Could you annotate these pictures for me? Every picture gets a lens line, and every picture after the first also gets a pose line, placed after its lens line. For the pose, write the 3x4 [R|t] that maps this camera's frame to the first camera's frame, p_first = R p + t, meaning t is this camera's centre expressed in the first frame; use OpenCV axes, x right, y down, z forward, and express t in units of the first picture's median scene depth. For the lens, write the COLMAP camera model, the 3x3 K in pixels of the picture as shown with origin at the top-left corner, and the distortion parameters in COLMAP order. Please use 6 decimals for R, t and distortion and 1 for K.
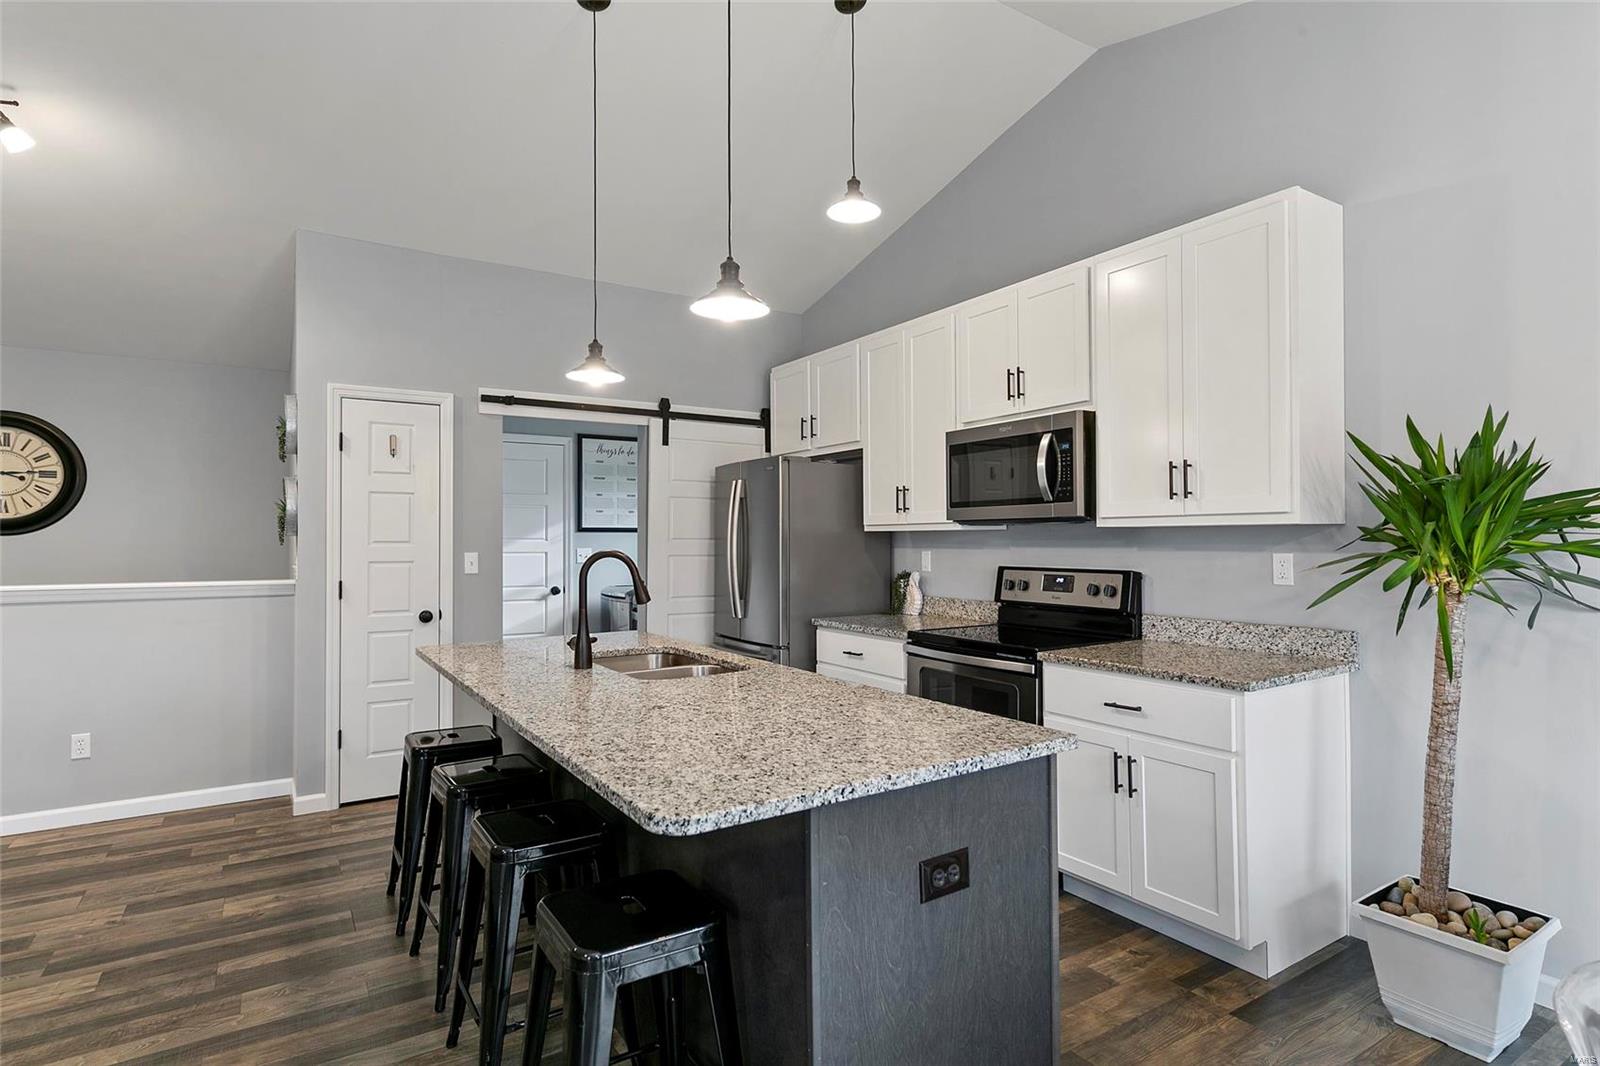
lens RADIAL K [[825.2, 0, 809.5], [0, 825.2, 535.7], [0, 0, 1]] dist [0.001987, 0.000132]
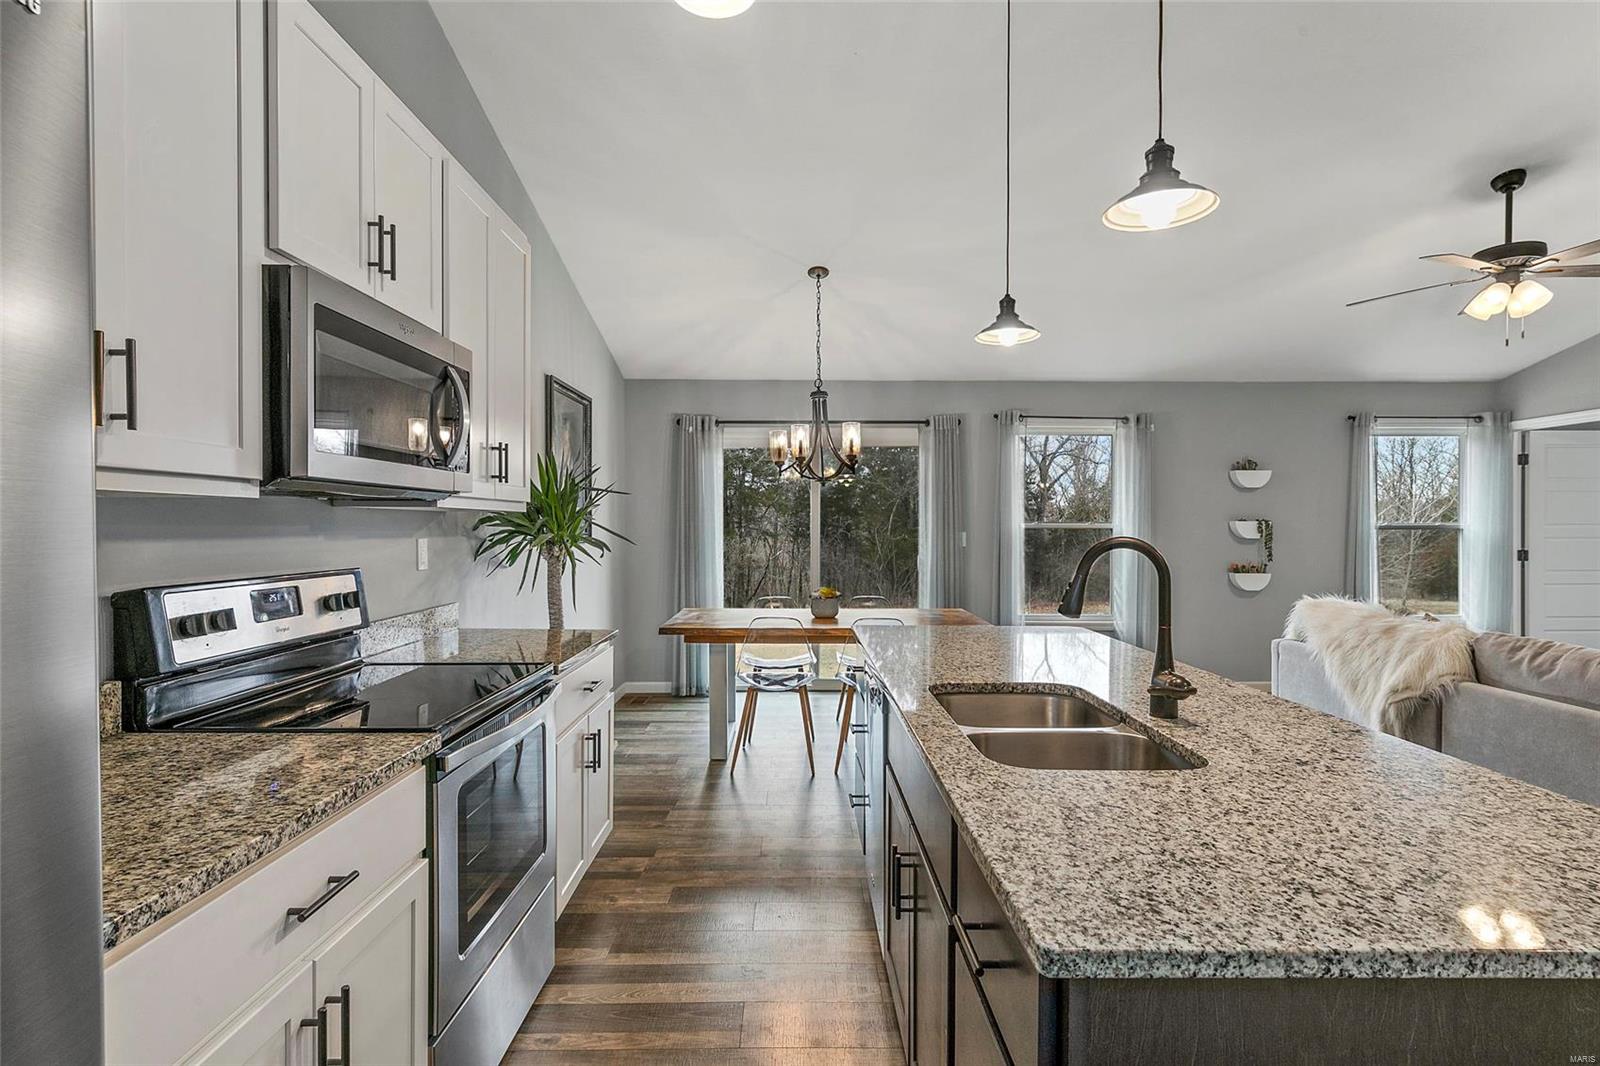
lens RADIAL K [[782.2, 0, 808.2], [0, 782.2, 530.4], [0, 0, 1]] dist [0.000749, -0.000215]
pose [[-0.843492, -0.000981, 0.537142, -0.268008], [-0.001801, 0.999998, -0.001001, 0.009021], [-0.537139, -0.001811, -0.843492, 1.215079]]
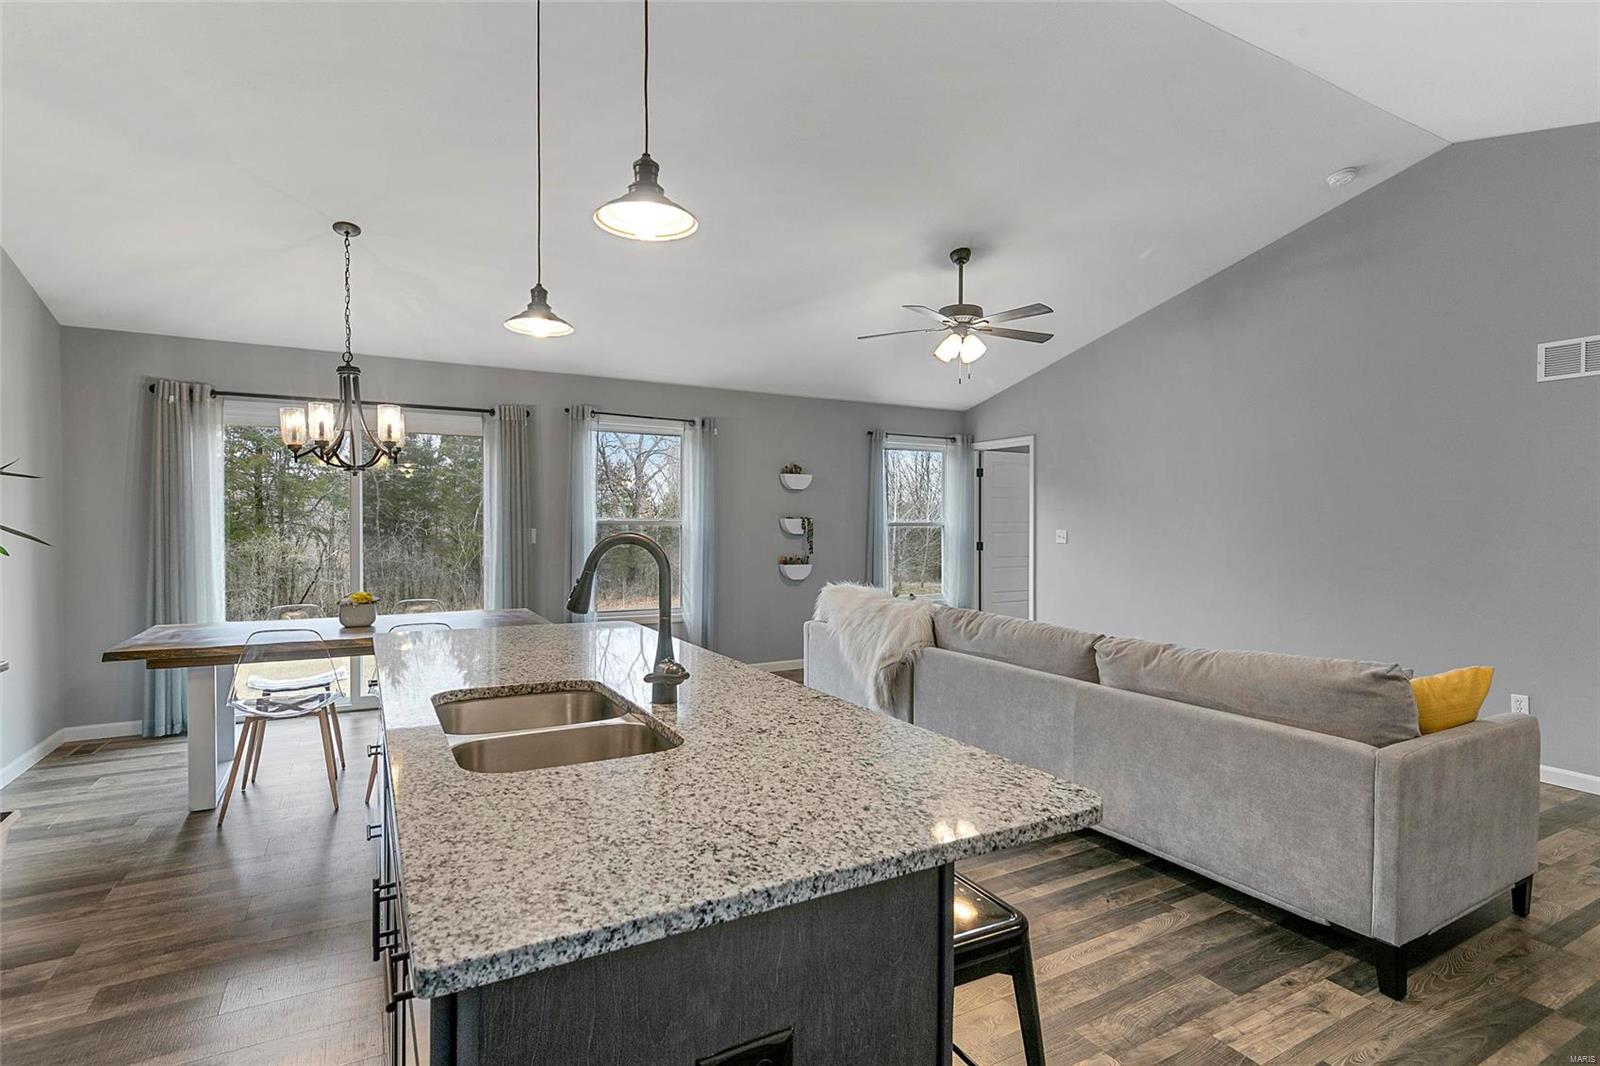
lens RADIAL K [[782.2, 0, 808.2], [0, 782.2, 530.4], [0, 0, 1]] dist [0.000749, -0.000215]
pose [[-0.997926, -0.001646, 0.064348, -0.317641], [-0.001480, 0.999995, 0.002641, 0.009098], [-0.064352, 0.002540, -0.997924, 1.194997]]
